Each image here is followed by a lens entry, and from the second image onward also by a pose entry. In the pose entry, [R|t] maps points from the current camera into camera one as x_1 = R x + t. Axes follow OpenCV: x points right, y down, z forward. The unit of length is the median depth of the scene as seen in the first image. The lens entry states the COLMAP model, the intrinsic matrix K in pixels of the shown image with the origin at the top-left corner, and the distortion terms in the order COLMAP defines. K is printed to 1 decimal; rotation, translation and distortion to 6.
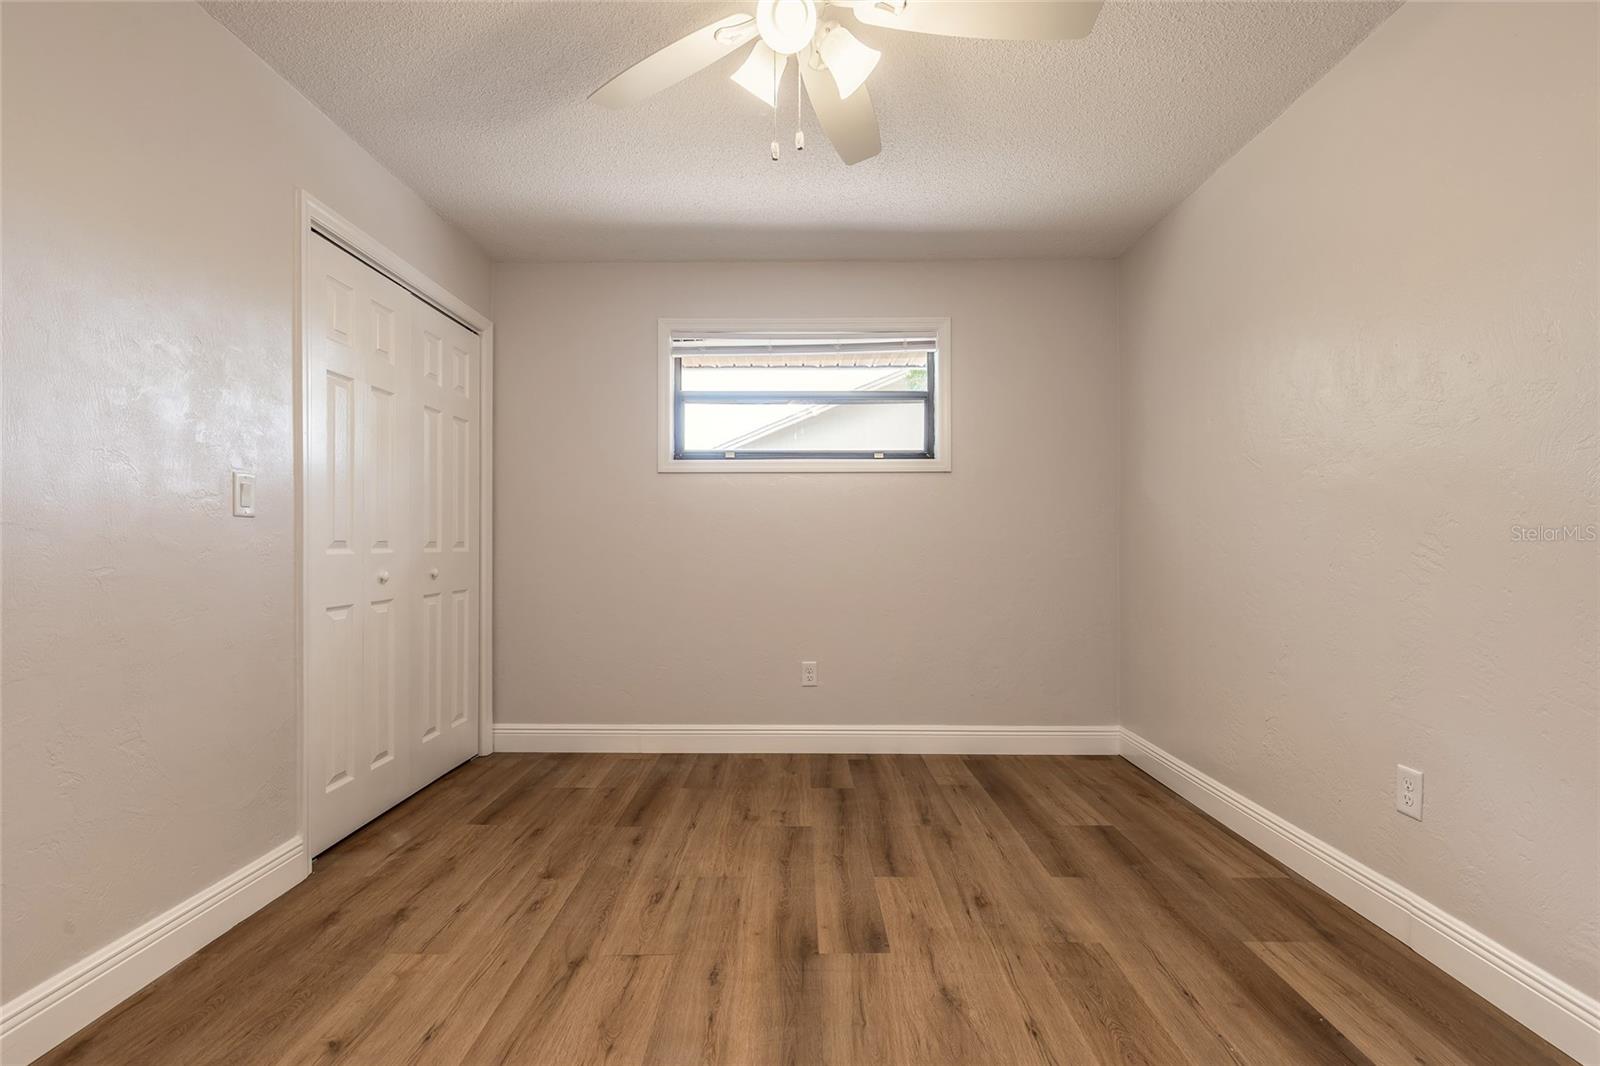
lens RADIAL K [[719.9, 0, 795.3], [0, 719.9, 538.3], [0, 0, 1]] dist [0.006972, -0.001189]
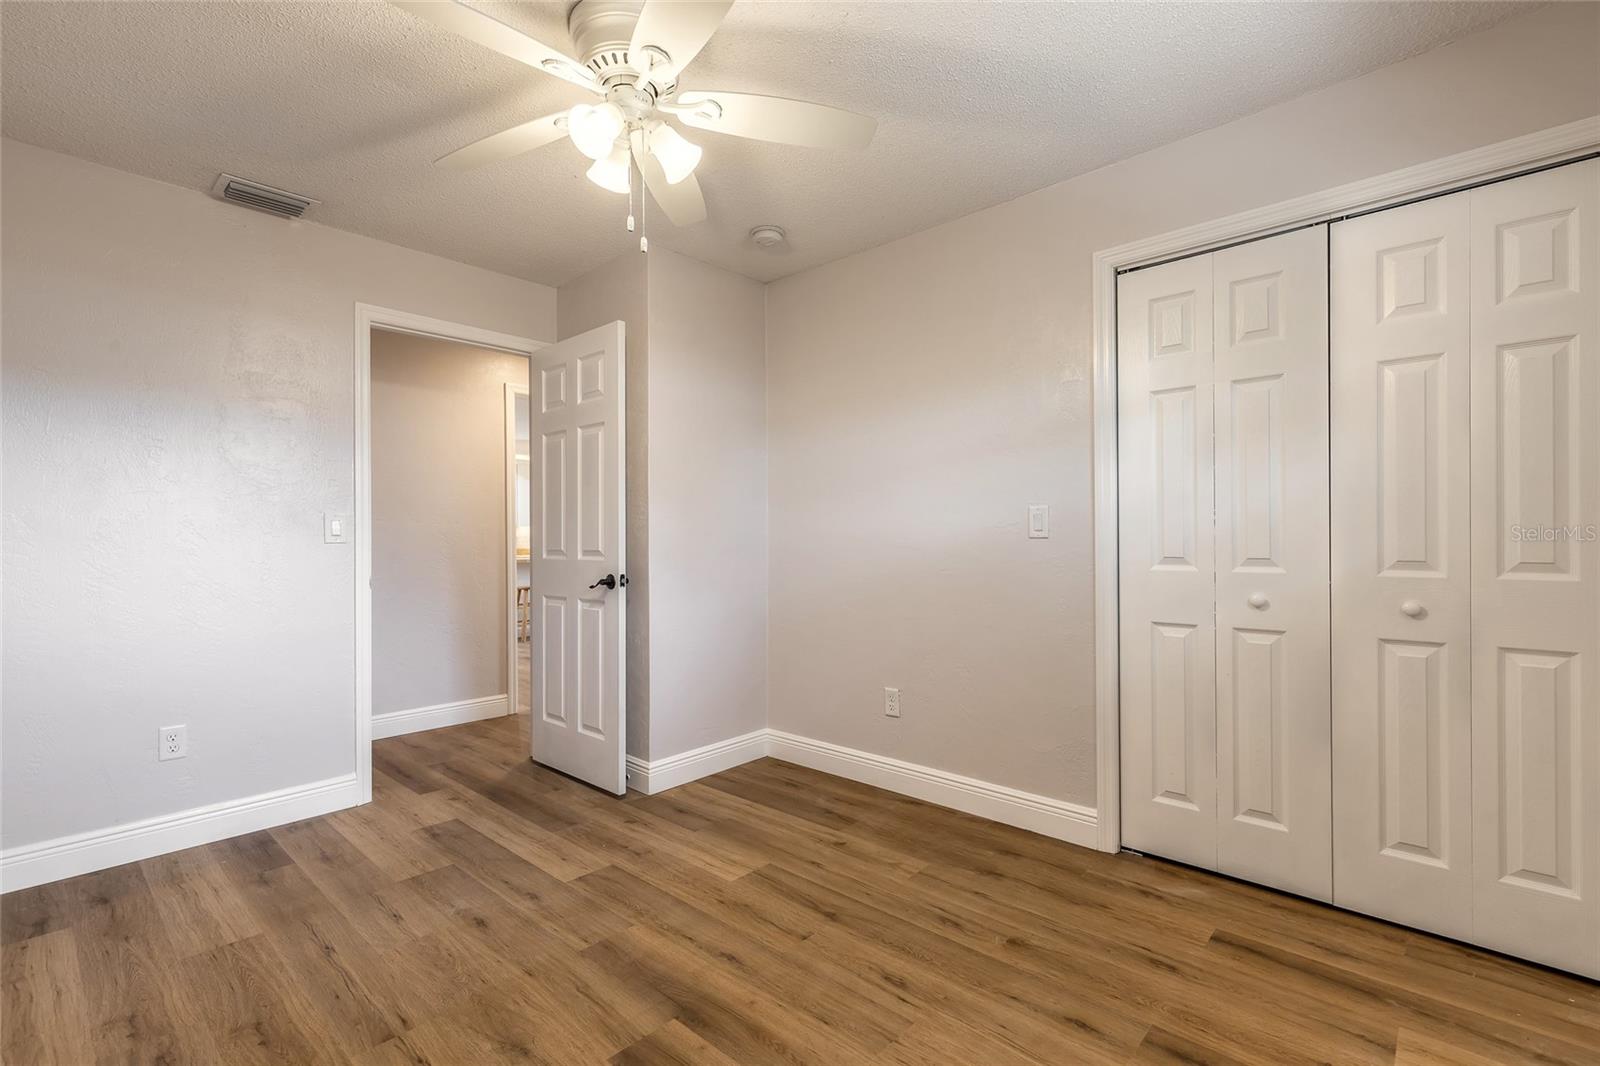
lens RADIAL K [[719.9, 0, 795.3], [0, 719.9, 538.3], [0, 0, 1]] dist [0.006972, -0.001189]
pose [[-0.674064, 0.000497, -0.738673, 0.556946], [0.008476, 0.999939, -0.007061, -0.024470], [0.738624, -0.011021, -0.674027, 1.597137]]
